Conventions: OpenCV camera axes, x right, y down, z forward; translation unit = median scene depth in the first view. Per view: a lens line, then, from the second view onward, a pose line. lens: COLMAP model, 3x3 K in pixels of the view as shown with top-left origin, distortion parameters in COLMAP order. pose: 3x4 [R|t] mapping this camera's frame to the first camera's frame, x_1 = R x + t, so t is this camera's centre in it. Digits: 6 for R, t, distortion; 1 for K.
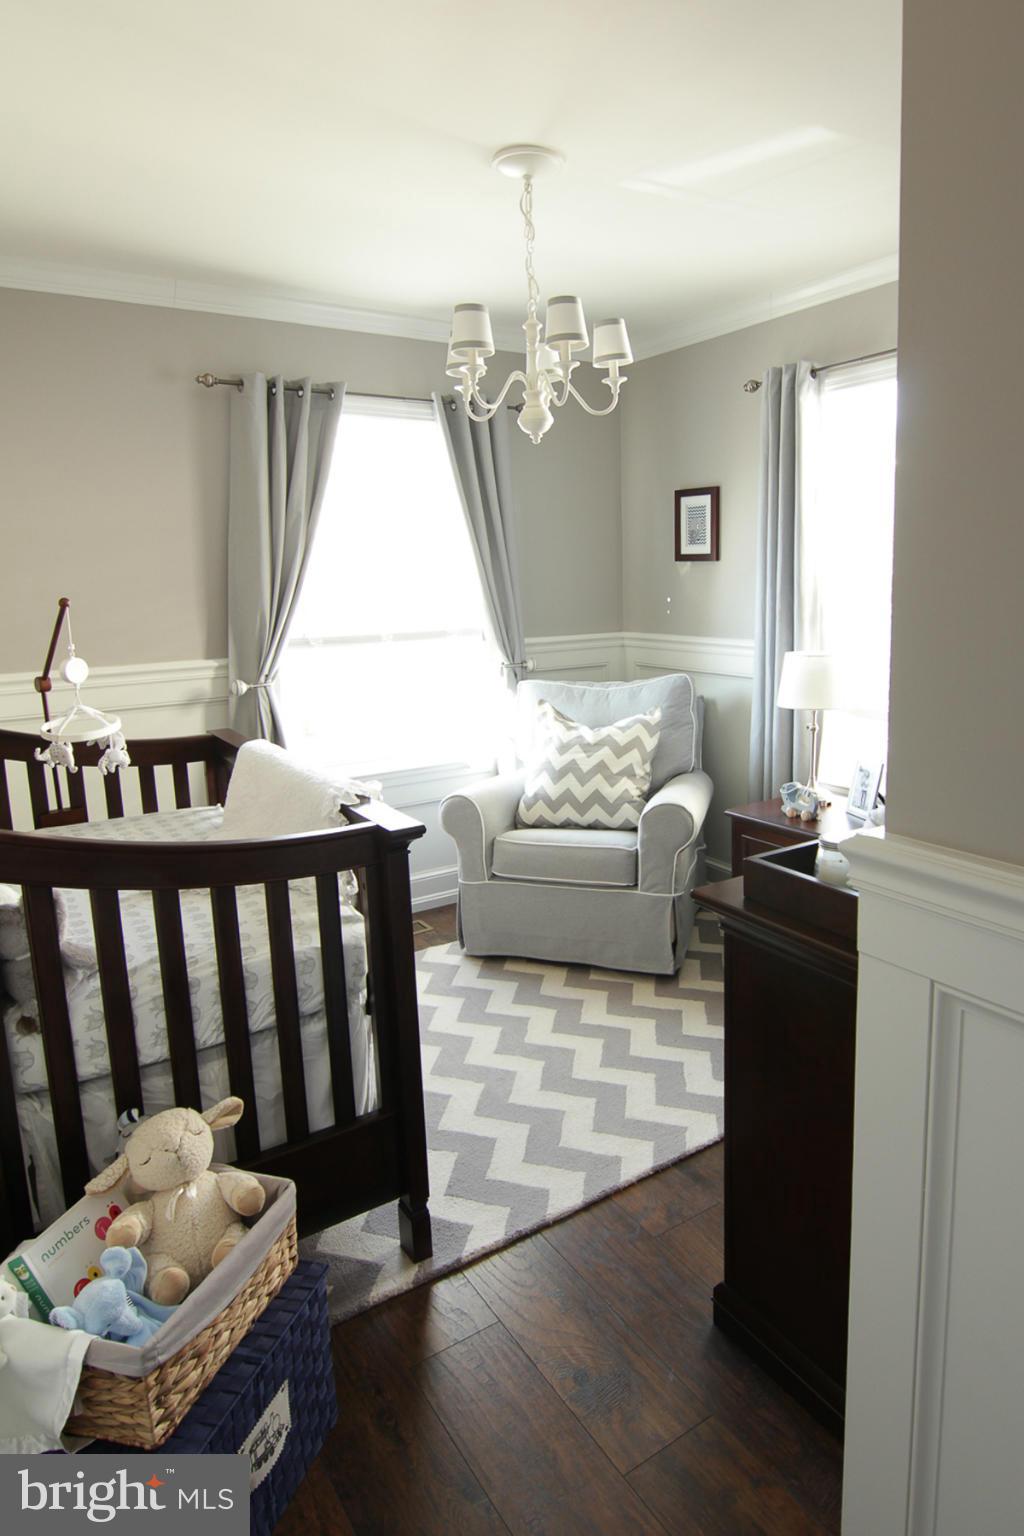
lens RADIAL K [[902.0, 0, 512.0], [0, 902.0, 768.0], [0, 0, 1]] dist [-0.005126, -0.040138]
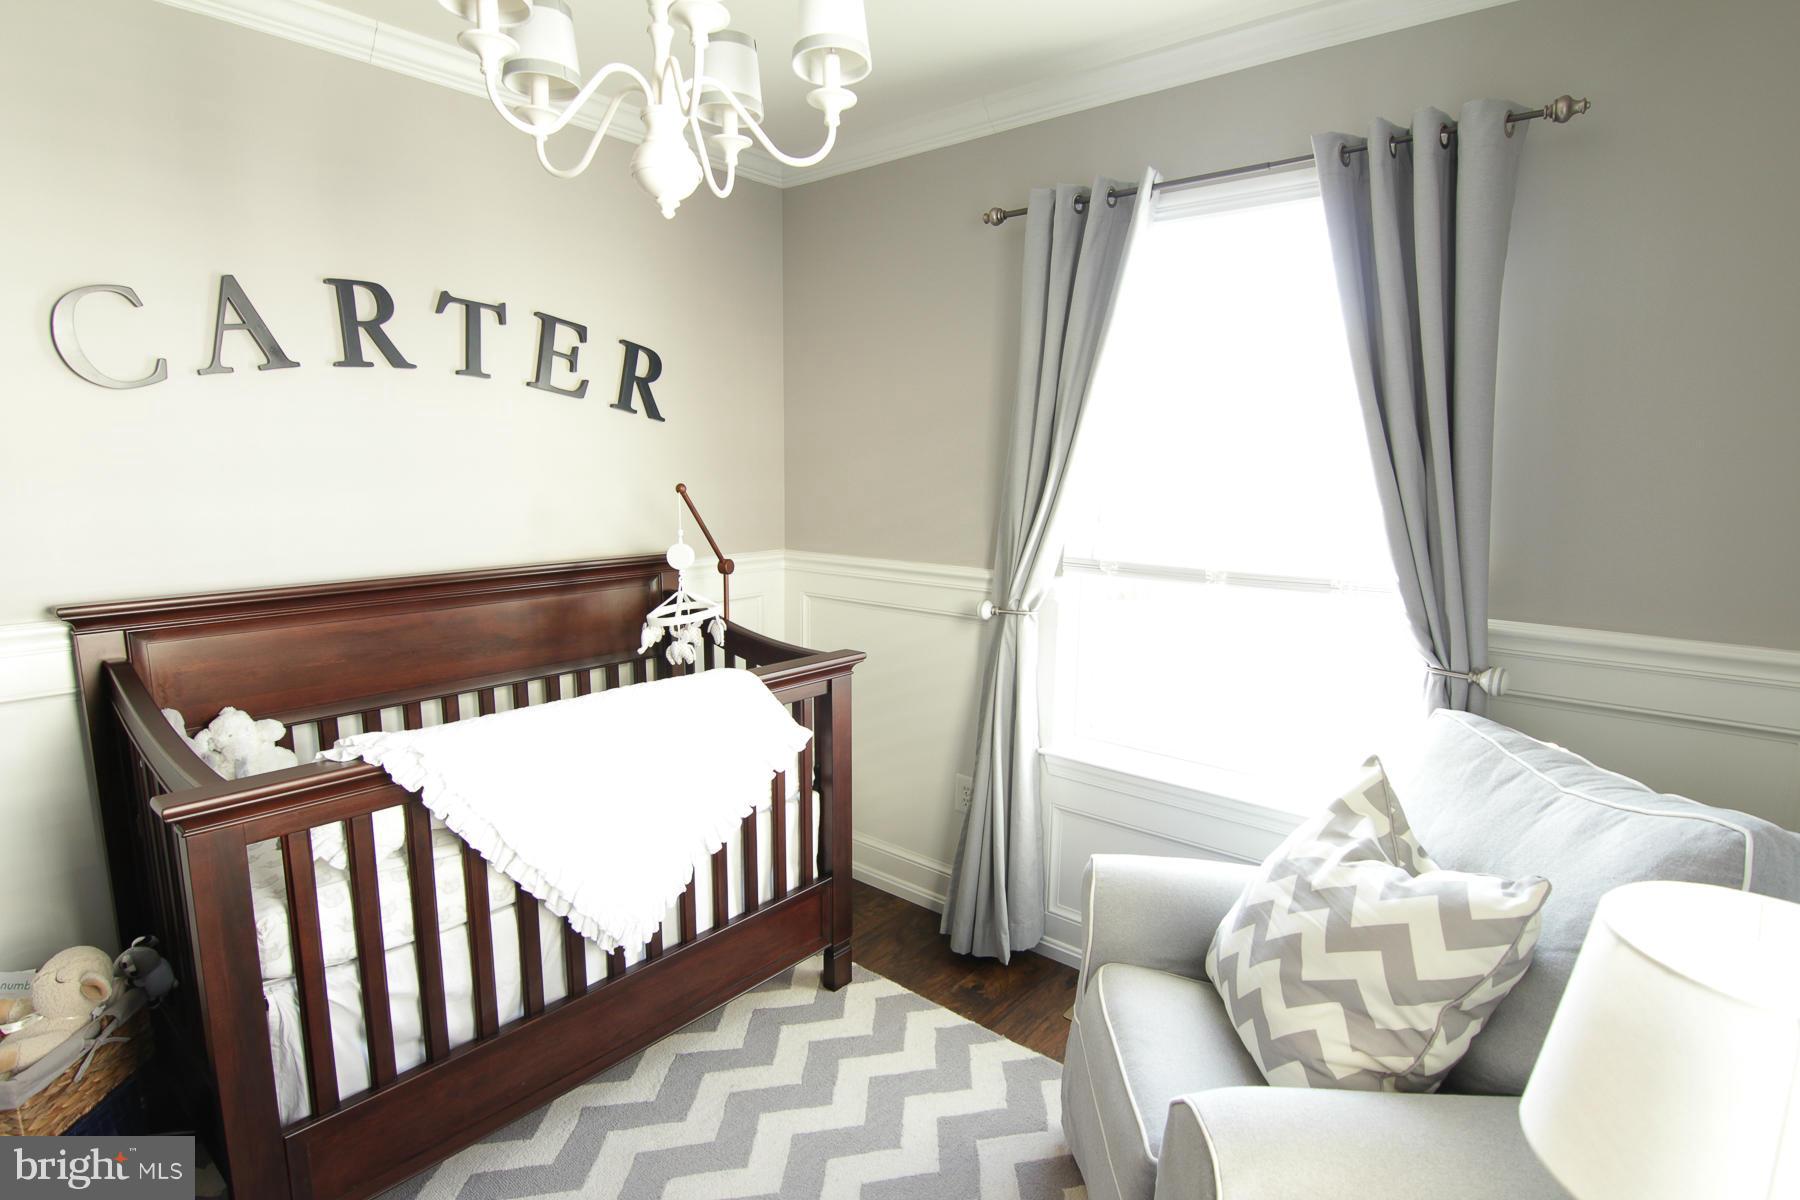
lens RADIAL K [[914.8, 0, 901.2], [0, 914.8, 608.3], [0, 0, 1]] dist [0.010160, -0.022031]
pose [[0.303636, 0.173202, -0.936913, 0.410986], [-0.215249, 0.970386, 0.109632, -0.159888], [0.928156, 0.168381, 0.331925, 0.663867]]
